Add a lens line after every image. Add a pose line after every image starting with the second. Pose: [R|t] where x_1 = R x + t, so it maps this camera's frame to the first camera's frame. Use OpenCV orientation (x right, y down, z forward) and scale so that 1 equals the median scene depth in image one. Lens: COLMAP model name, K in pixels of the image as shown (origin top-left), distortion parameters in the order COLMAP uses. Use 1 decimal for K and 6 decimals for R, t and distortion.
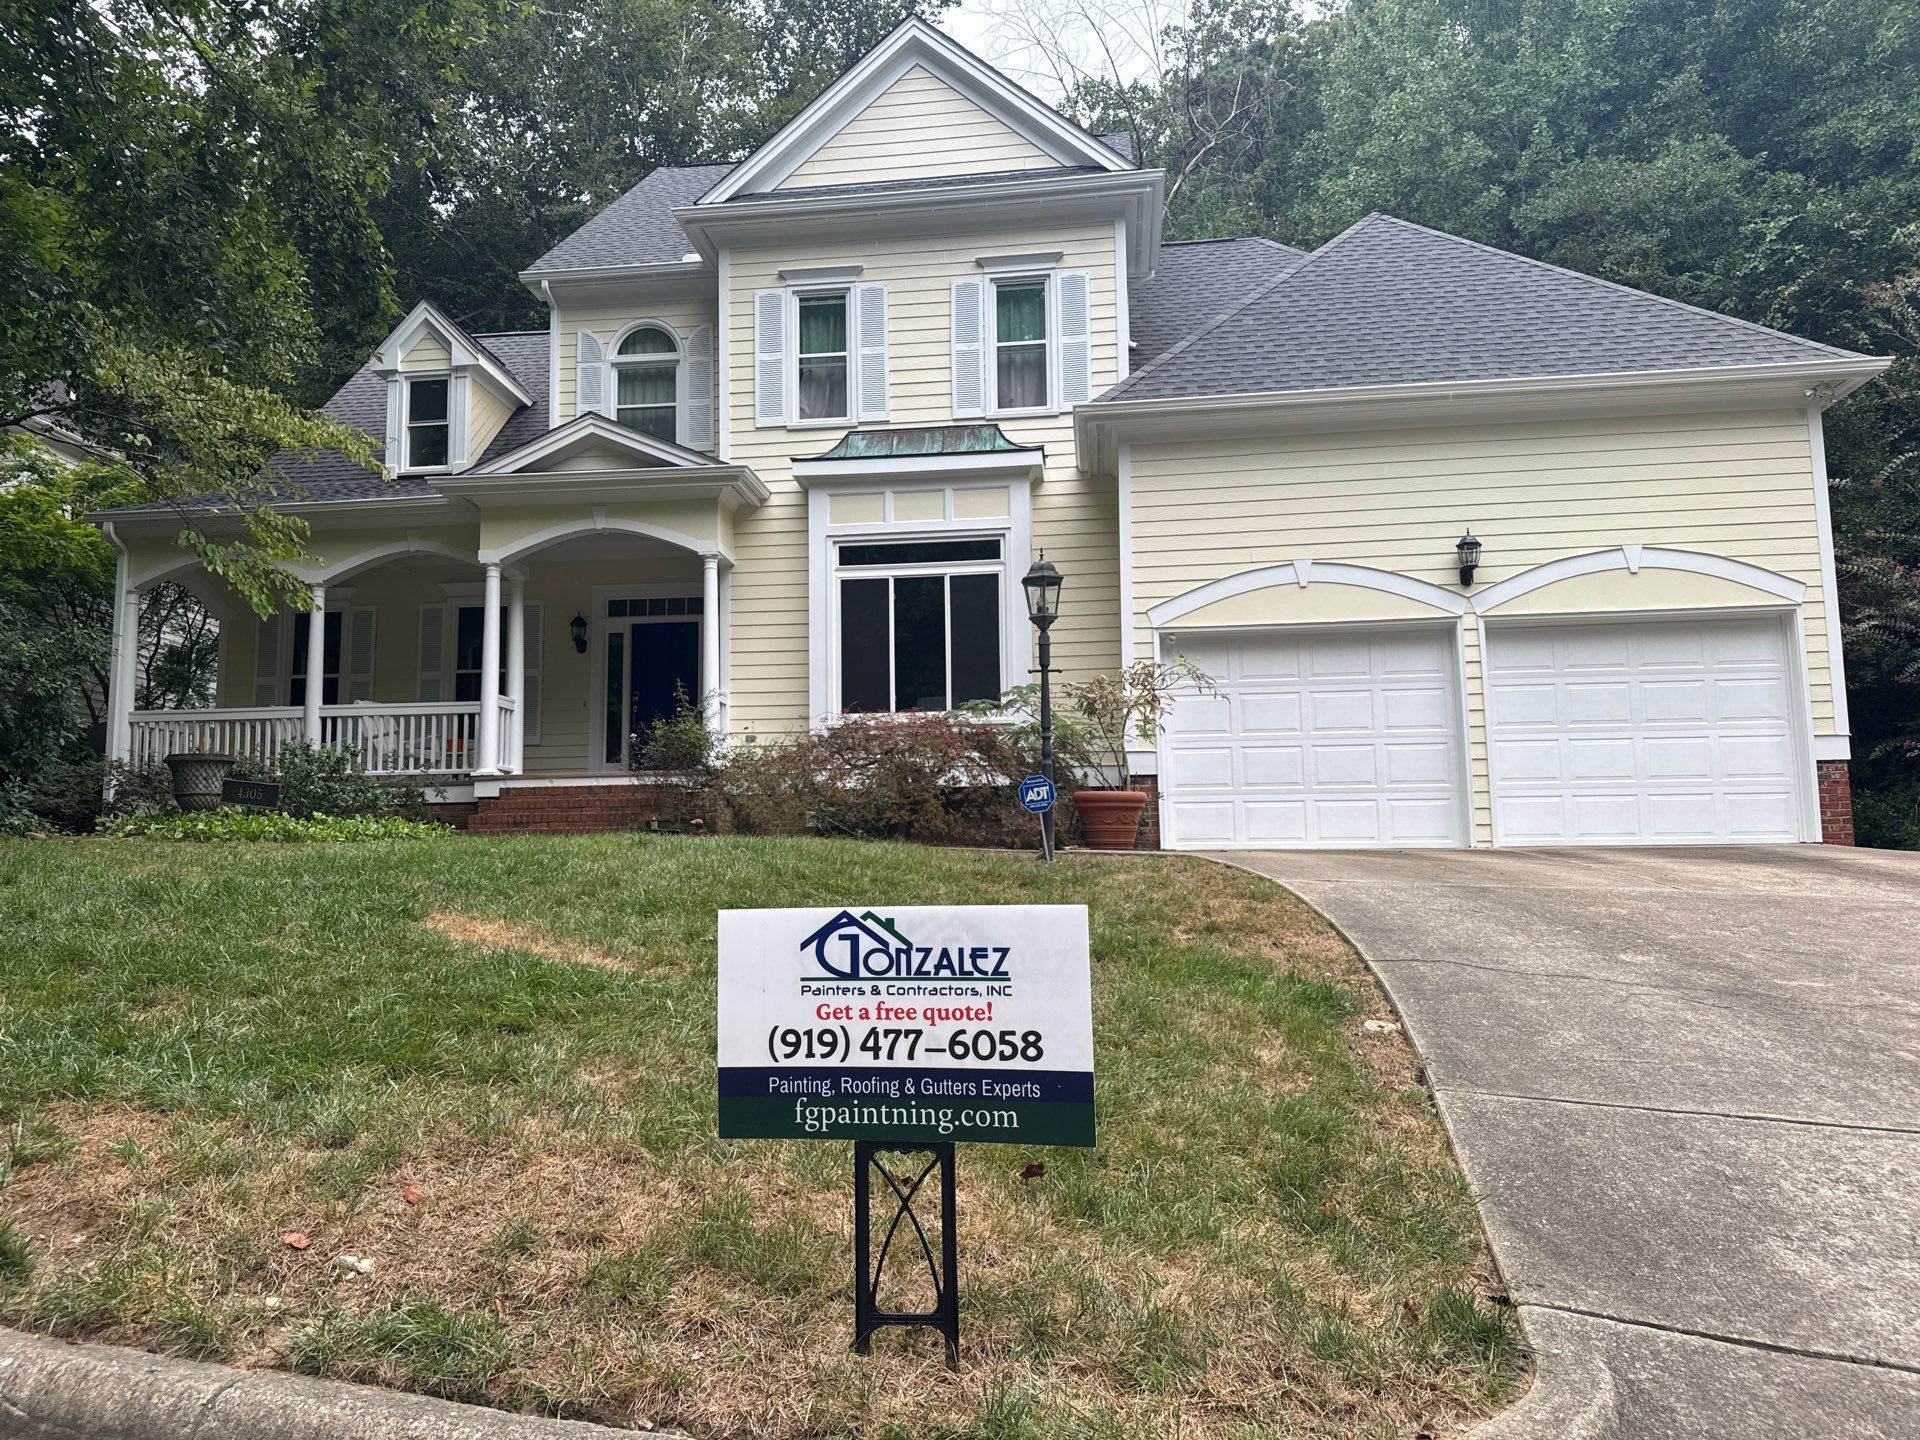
lens RADIAL K [[1331.9, 0, 955.4], [0, 1331.9, 734.6], [0, 0, 1]] dist [0.122443, -0.158312]
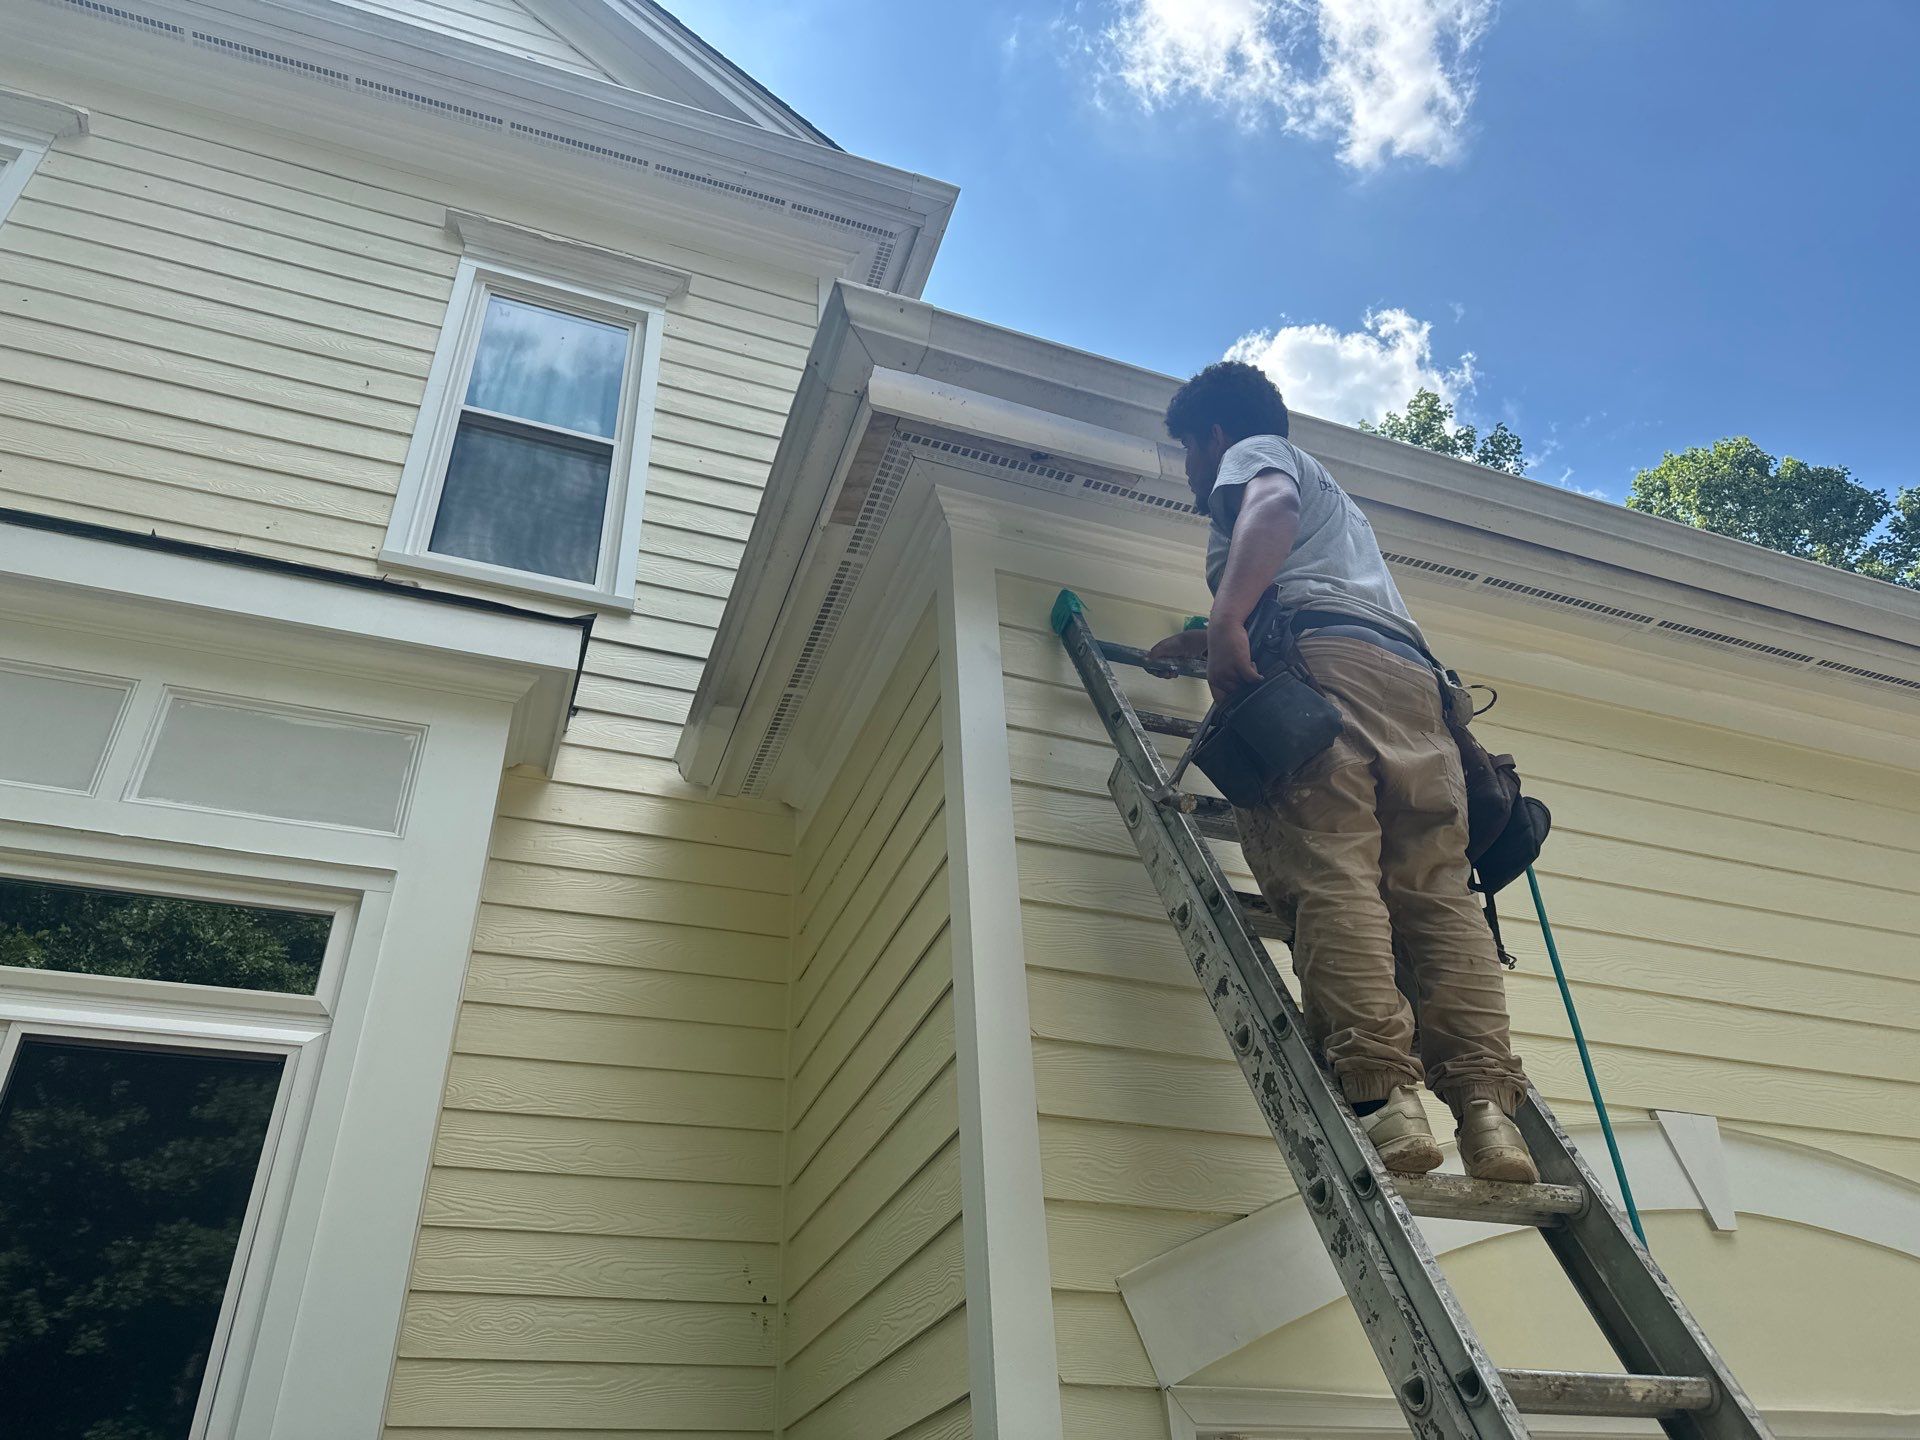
lens RADIAL K [[1361.4, 0, 942.4], [0, 1361.4, 725.0], [0, 0, 1]] dist [0.081271, -0.099155]
pose [[0.898797, 0.242778, 0.364996, 0.032346], [-0.027402, 0.862119, -0.505964, -0.056517], [-0.437507, 0.444757, 0.781523, 0.746950]]
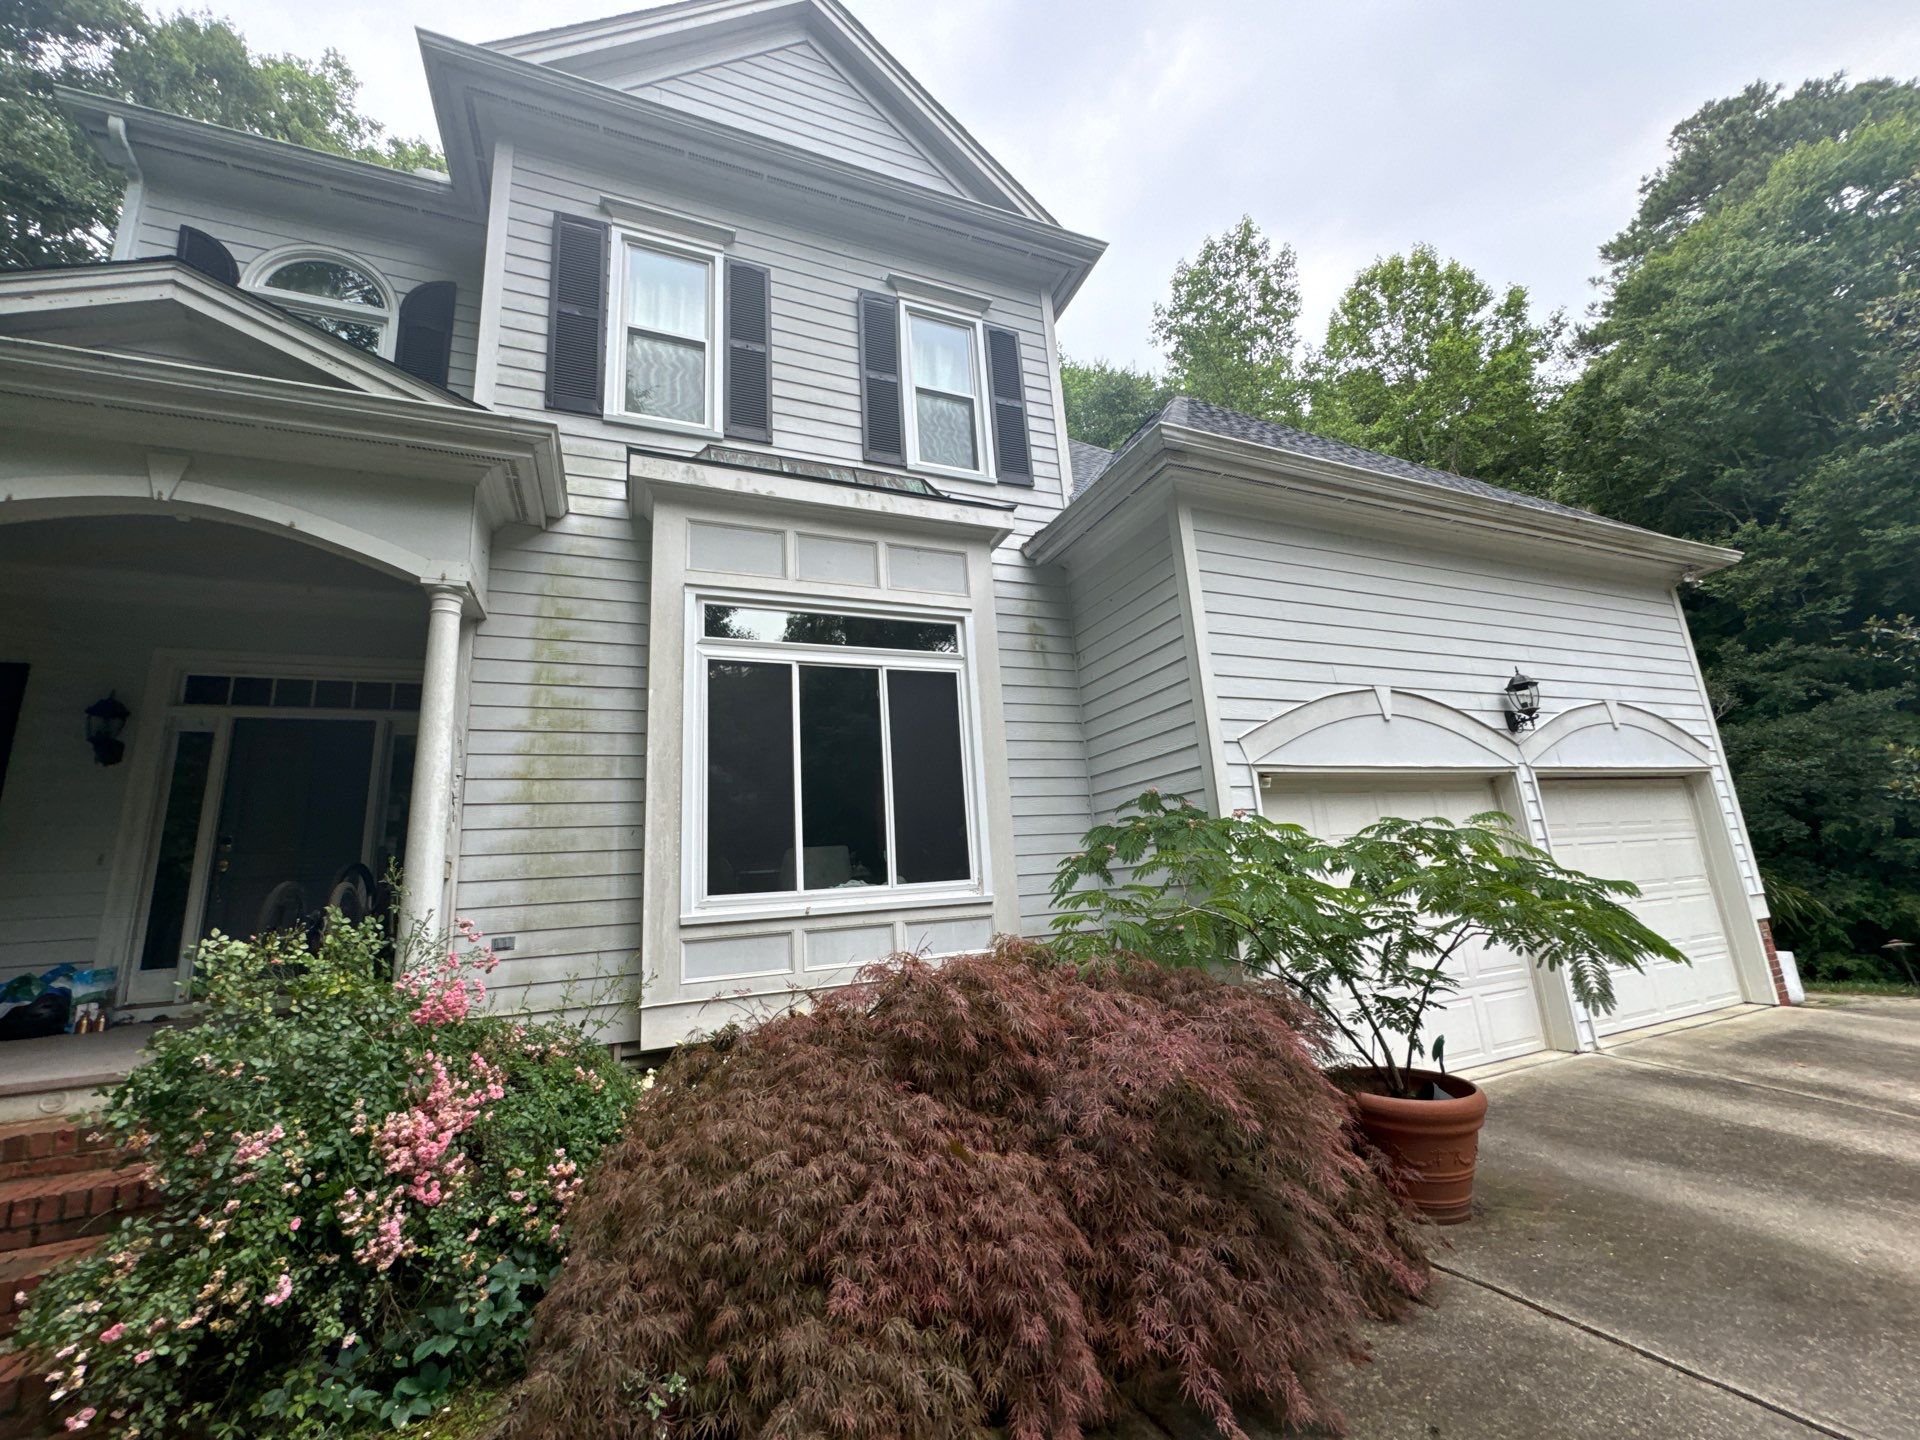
lens RADIAL K [[775.3, 0, 965.1], [0, 775.3, 719.6], [0, 0, 1]] dist [-0.002596, 0.000284]
pose [[0.870460, 0.066280, 0.487757, -0.151877], [-0.002160, 0.991398, -0.130863, -0.045570], [-0.492235, 0.112857, 0.863115, 0.653045]]
